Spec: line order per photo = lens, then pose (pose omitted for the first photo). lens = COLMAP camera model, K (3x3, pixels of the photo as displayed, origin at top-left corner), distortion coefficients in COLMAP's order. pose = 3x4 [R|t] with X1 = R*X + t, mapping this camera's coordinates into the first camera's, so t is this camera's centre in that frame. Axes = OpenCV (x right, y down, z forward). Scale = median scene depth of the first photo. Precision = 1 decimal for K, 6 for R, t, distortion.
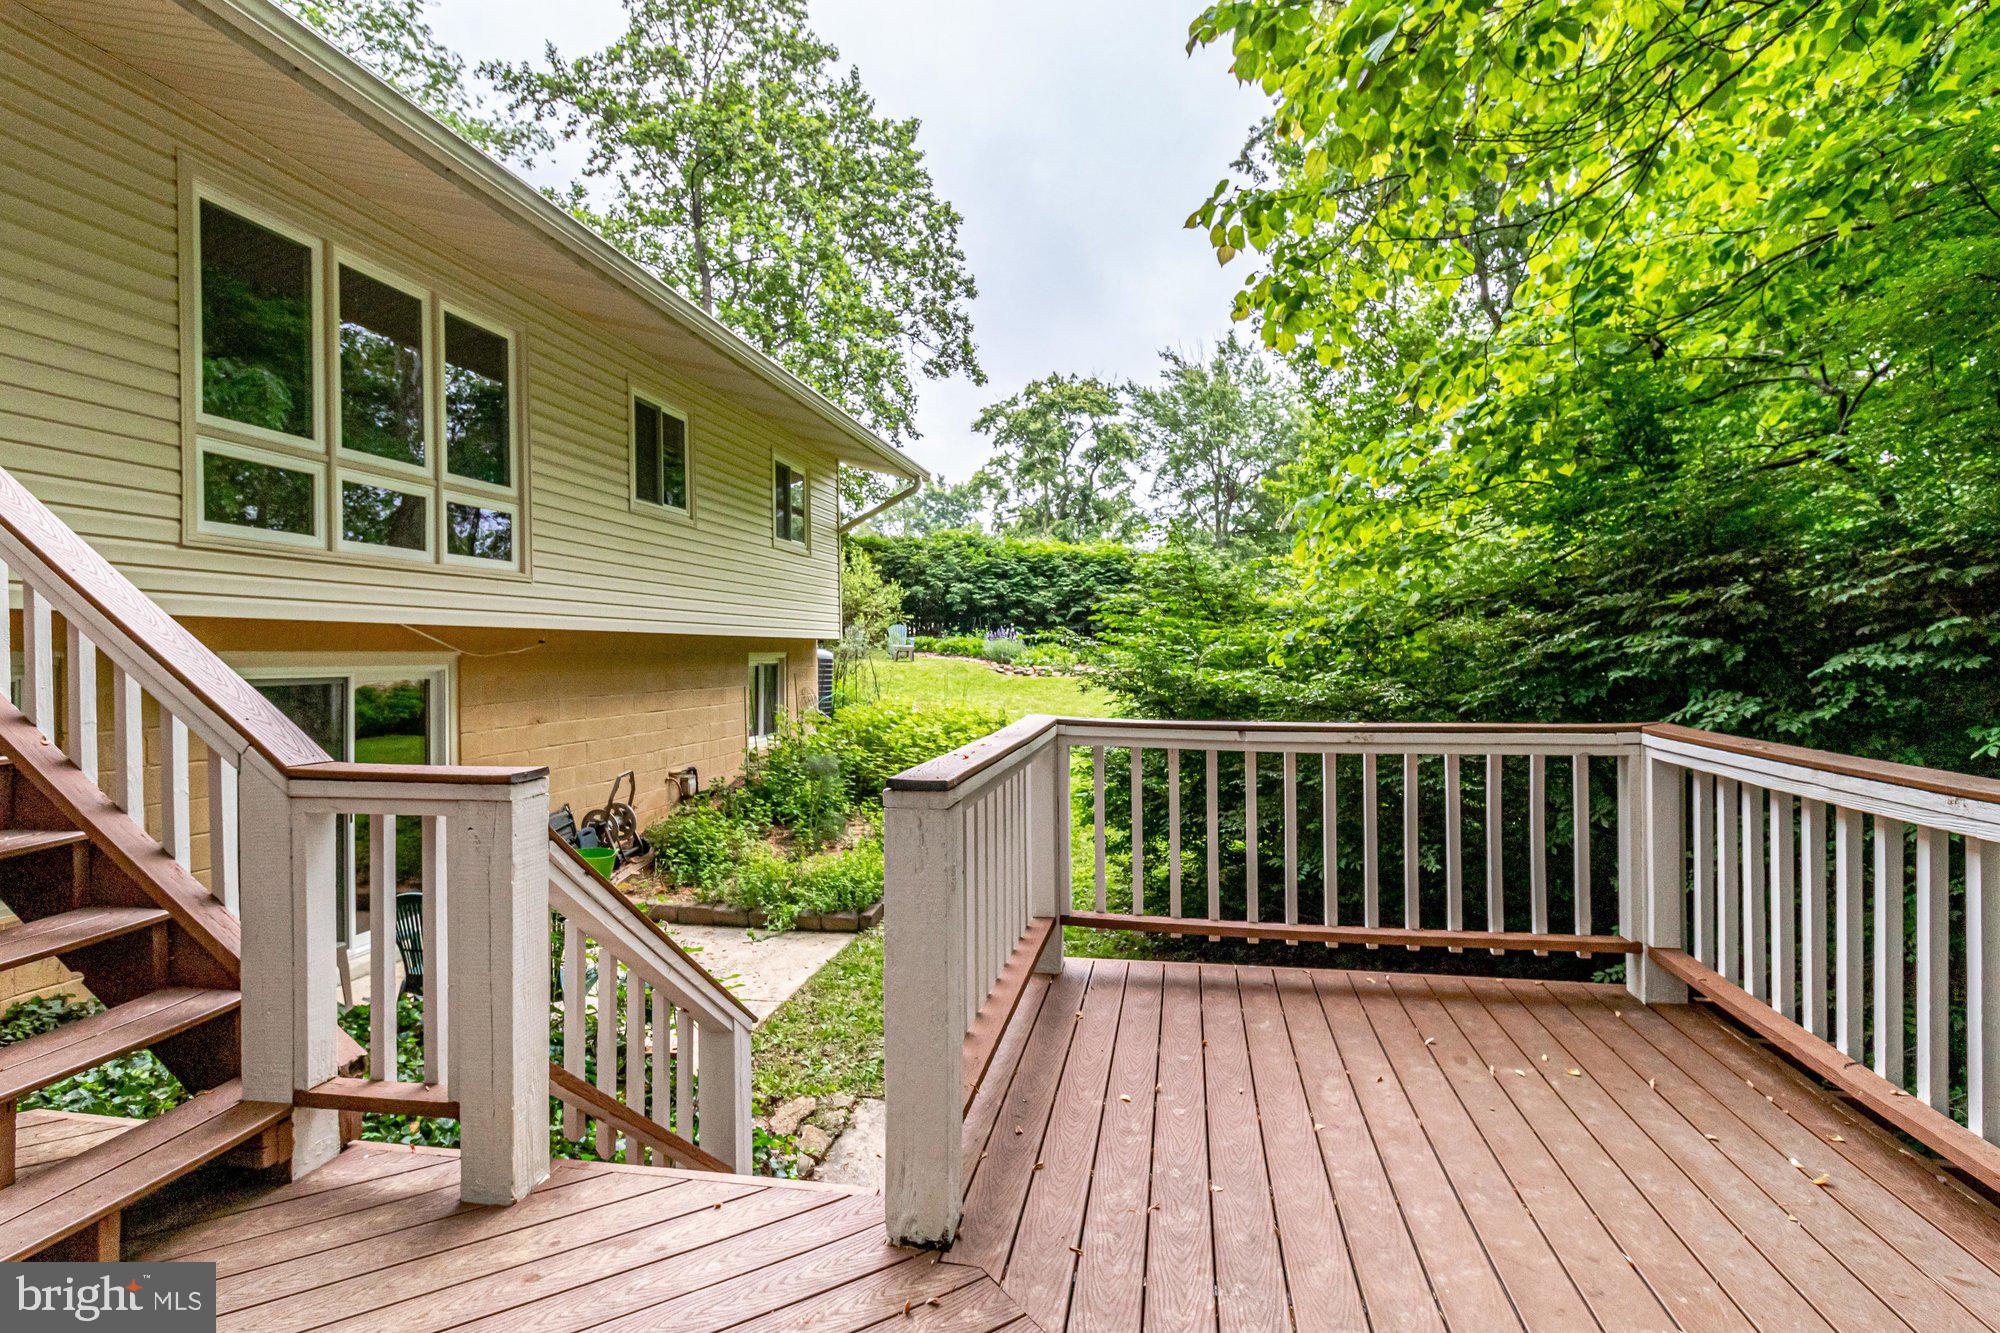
lens RADIAL K [[1023.0, 0, 1000.0], [0, 1023.0, 666.5], [0, 0, 1]] dist [0.000439, -0.000133]
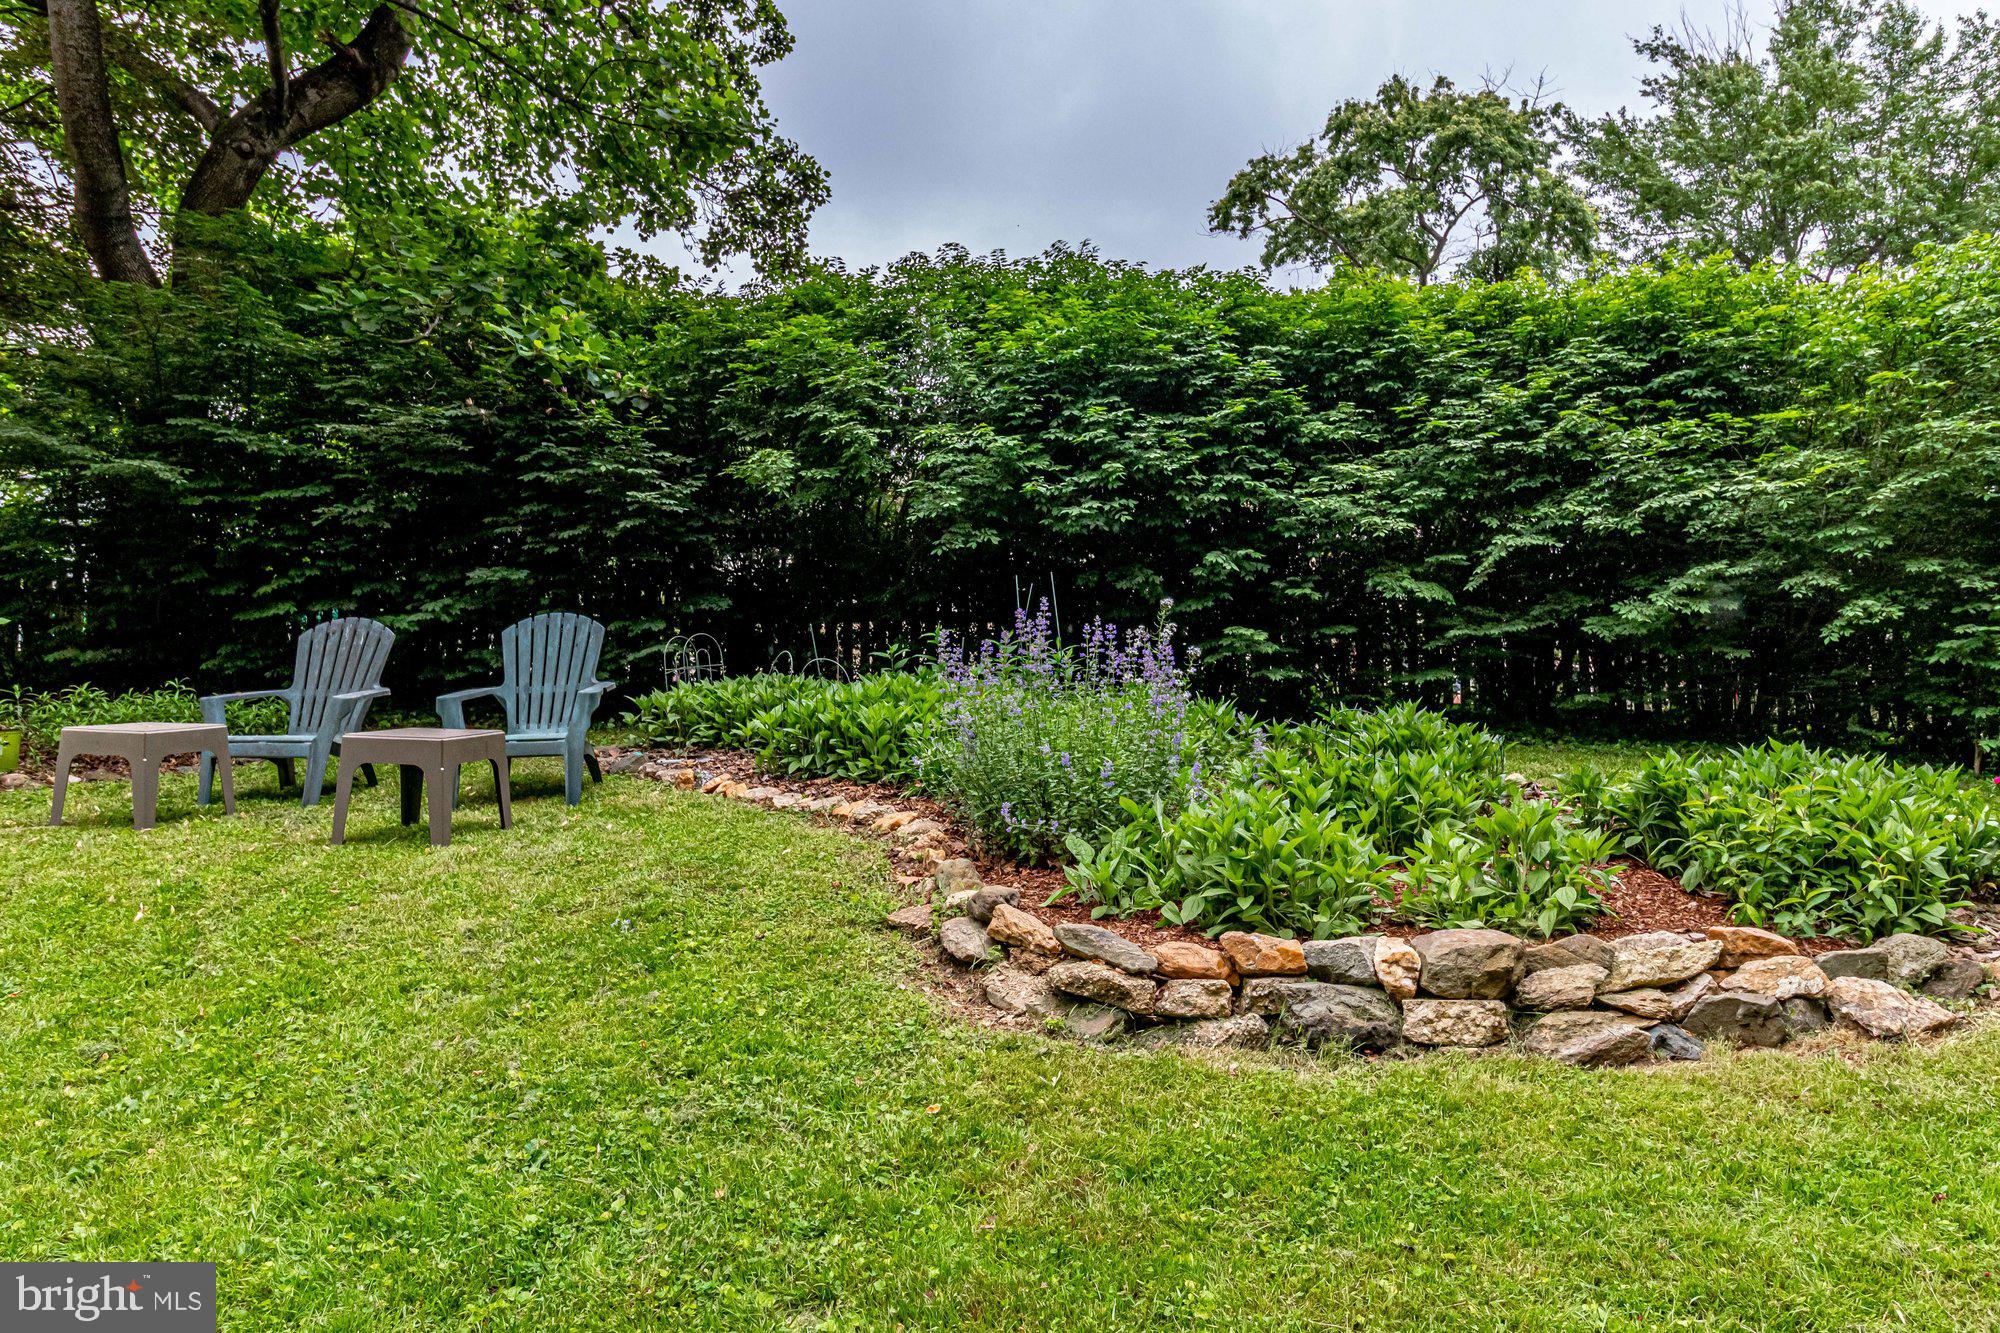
lens RADIAL K [[1557.8, 0, 1000.0], [0, 1557.8, 666.5], [0, 0, 1]] dist [0.000103, 0.000583]
pose [[0.980171, -0.009739, -0.197915, 0.033503], [0.002078, 0.999242, -0.038878, -0.017758], [0.198143, 0.037696, 0.979448, 0.659911]]
